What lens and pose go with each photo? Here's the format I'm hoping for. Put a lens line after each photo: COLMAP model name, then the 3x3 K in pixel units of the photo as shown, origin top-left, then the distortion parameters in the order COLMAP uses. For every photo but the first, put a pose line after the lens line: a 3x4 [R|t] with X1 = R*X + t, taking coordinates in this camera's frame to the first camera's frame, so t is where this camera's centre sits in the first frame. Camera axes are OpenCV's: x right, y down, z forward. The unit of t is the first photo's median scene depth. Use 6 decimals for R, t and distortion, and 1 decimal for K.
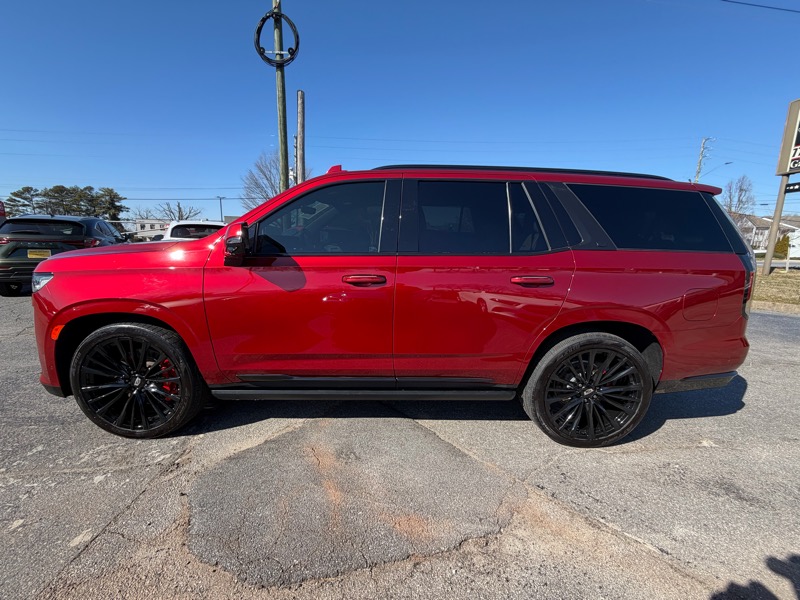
lens RADIAL K [[317.0, 0, 394.7], [0, 317.0, 297.8], [0, 0, 1]] dist [0.001437, 0.000309]
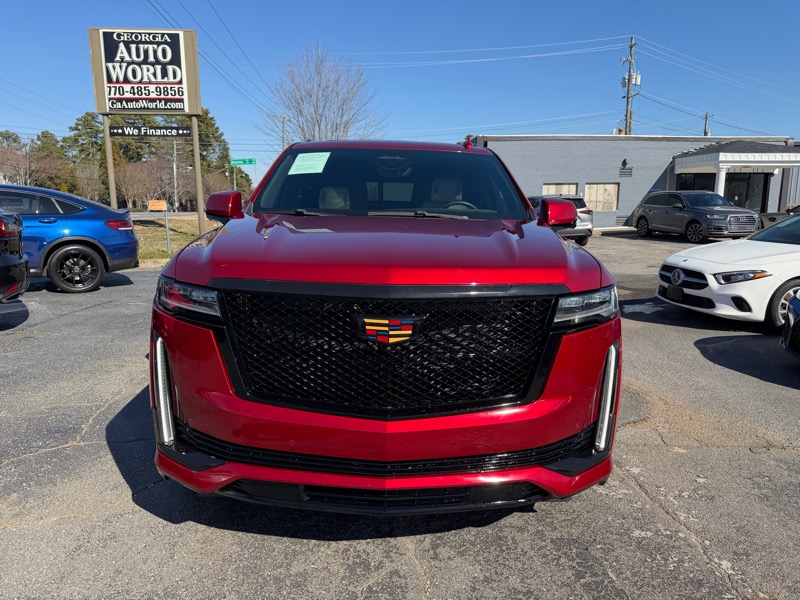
lens RADIAL K [[563.6, 0, 401.4], [0, 563.6, 299.3], [0, 0, 1]] dist [0.033272, -0.048843]
pose [[-0.010956, -0.187249, 0.982251, -0.408141], [0.158233, 0.969609, 0.186604, -0.059521], [-0.987341, 0.157469, 0.019006, 0.257630]]
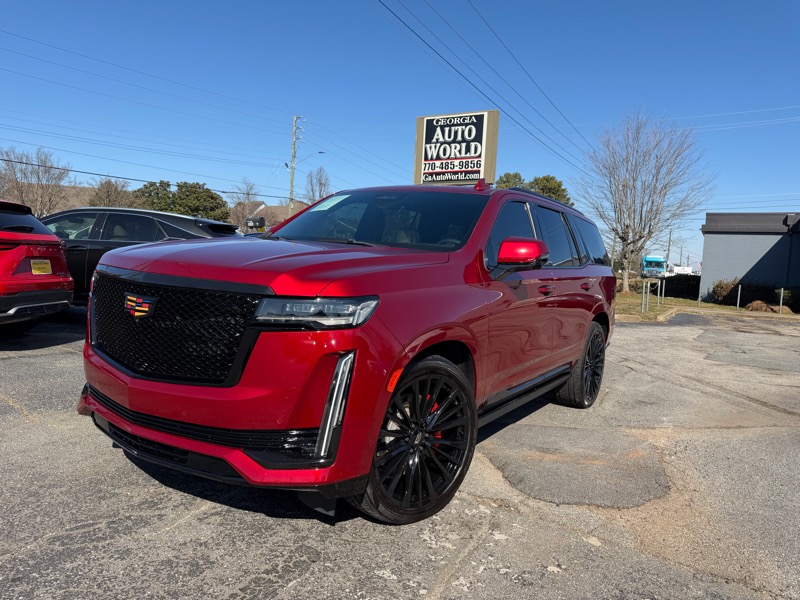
lens RADIAL K [[559.4, 0, 400.0], [0, 559.4, 300.0], [0, 0, 1]] dist [0.050506, -0.059810]
pose [[0.555083, -0.047206, 0.830454, -0.370126], [0.091437, 0.995801, -0.004512, -0.011182], [-0.826754, 0.078439, 0.557069, 0.055420]]
